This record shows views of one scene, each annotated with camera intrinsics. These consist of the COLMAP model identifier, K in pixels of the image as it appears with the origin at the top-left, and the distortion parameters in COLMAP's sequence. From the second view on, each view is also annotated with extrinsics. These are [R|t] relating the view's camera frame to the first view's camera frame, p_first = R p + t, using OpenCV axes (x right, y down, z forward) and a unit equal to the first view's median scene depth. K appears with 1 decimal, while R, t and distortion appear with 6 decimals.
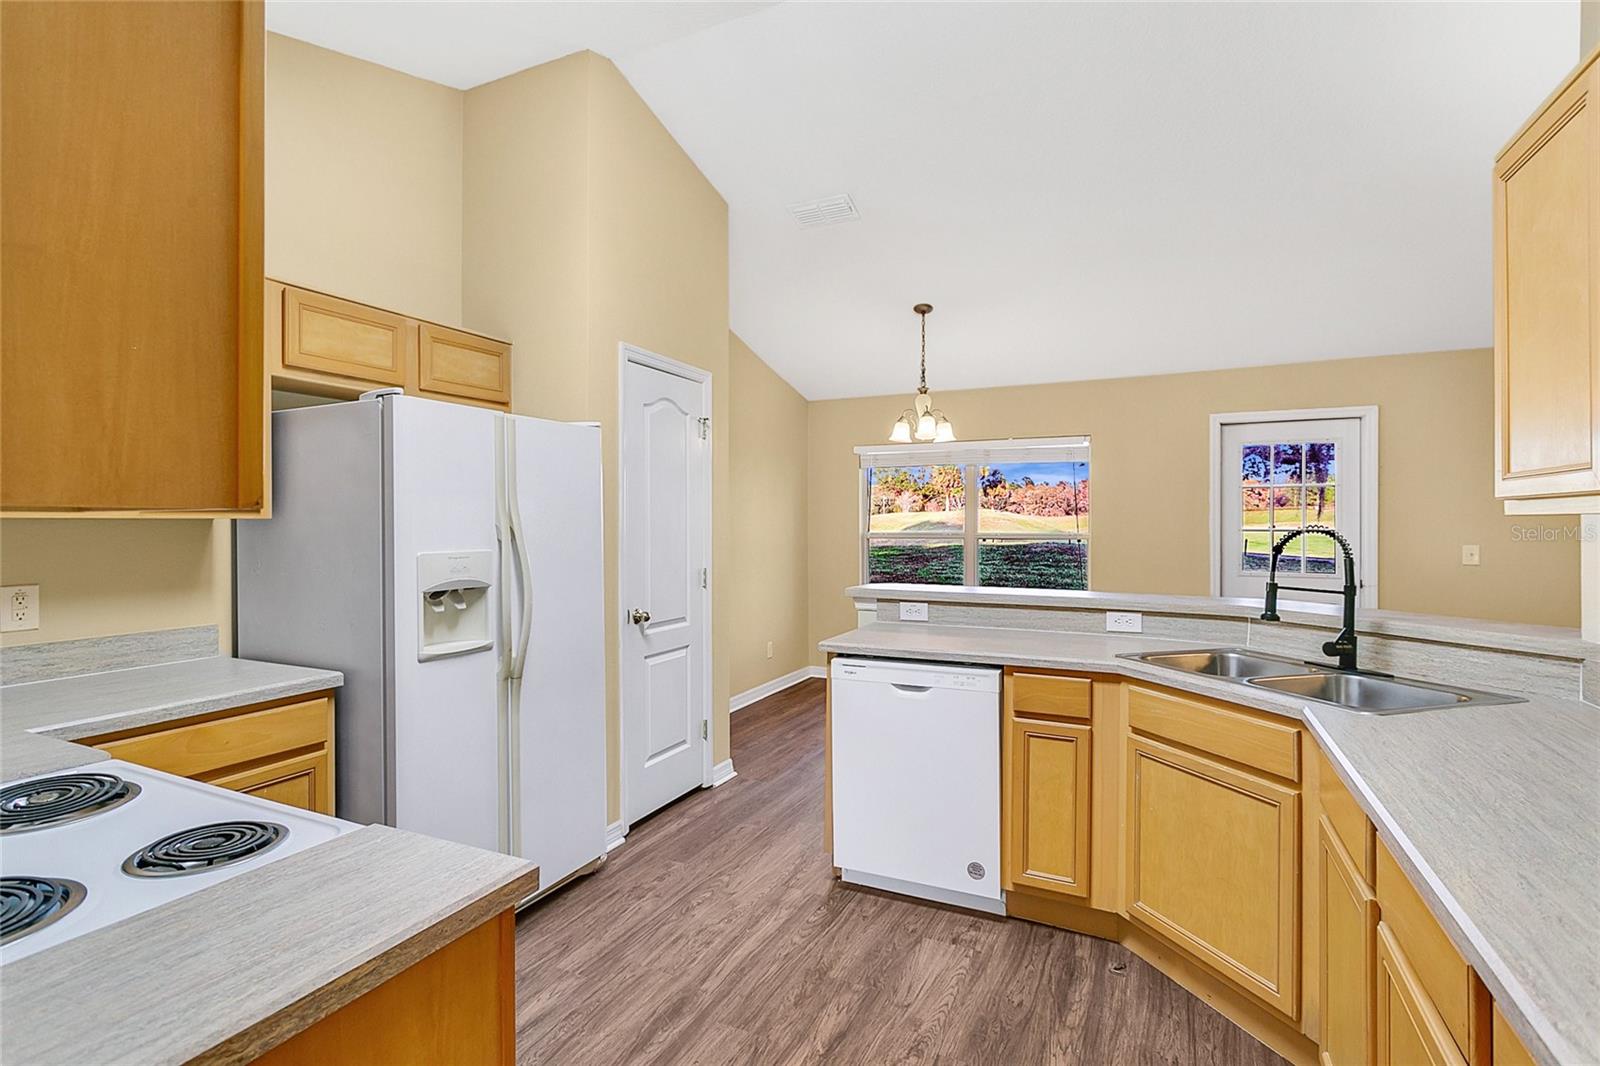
lens RADIAL K [[765.6, 0, 795.4], [0, 765.6, 524.4], [0, 0, 1]] dist [-0.000174, -0.000293]
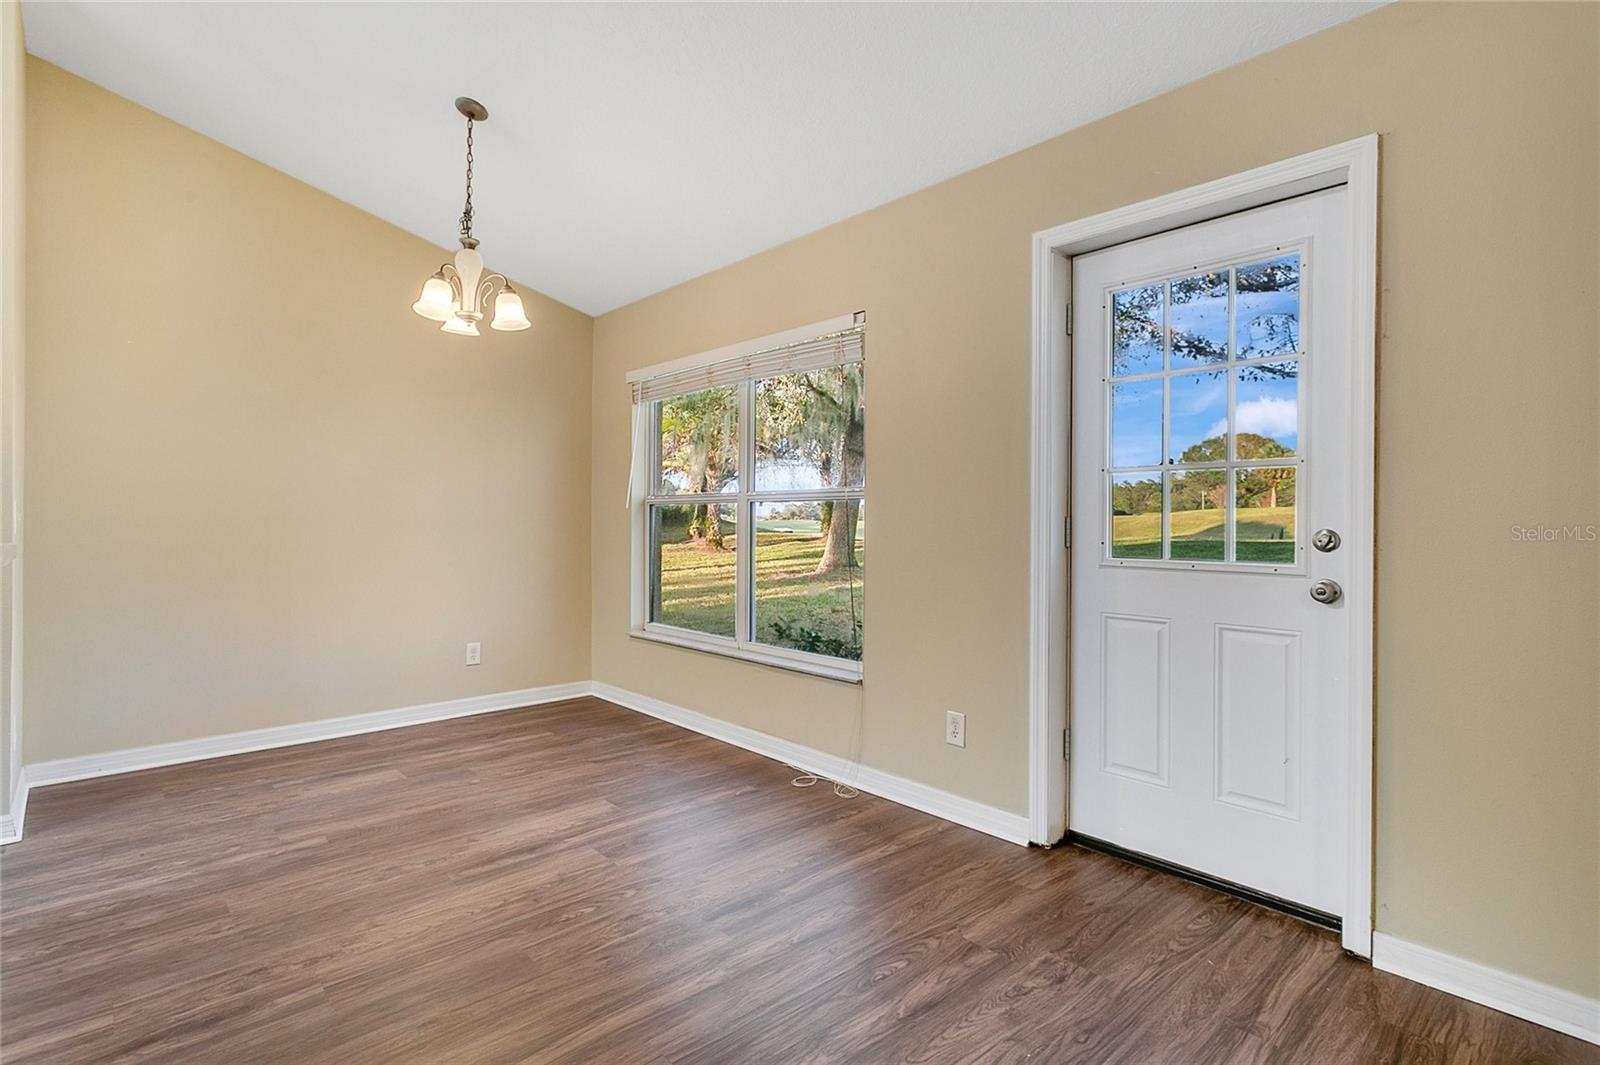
lens RADIAL K [[765.6, 0, 792.9], [0, 765.6, 525.2], [0, 0, 1]] dist [-0.000174, -0.000293]
pose [[0.929281, 0.013182, -0.369139, 0.858543], [-0.010658, 0.999904, 0.008875, 0.055256], [0.369220, -0.004313, 0.929332, 0.726609]]
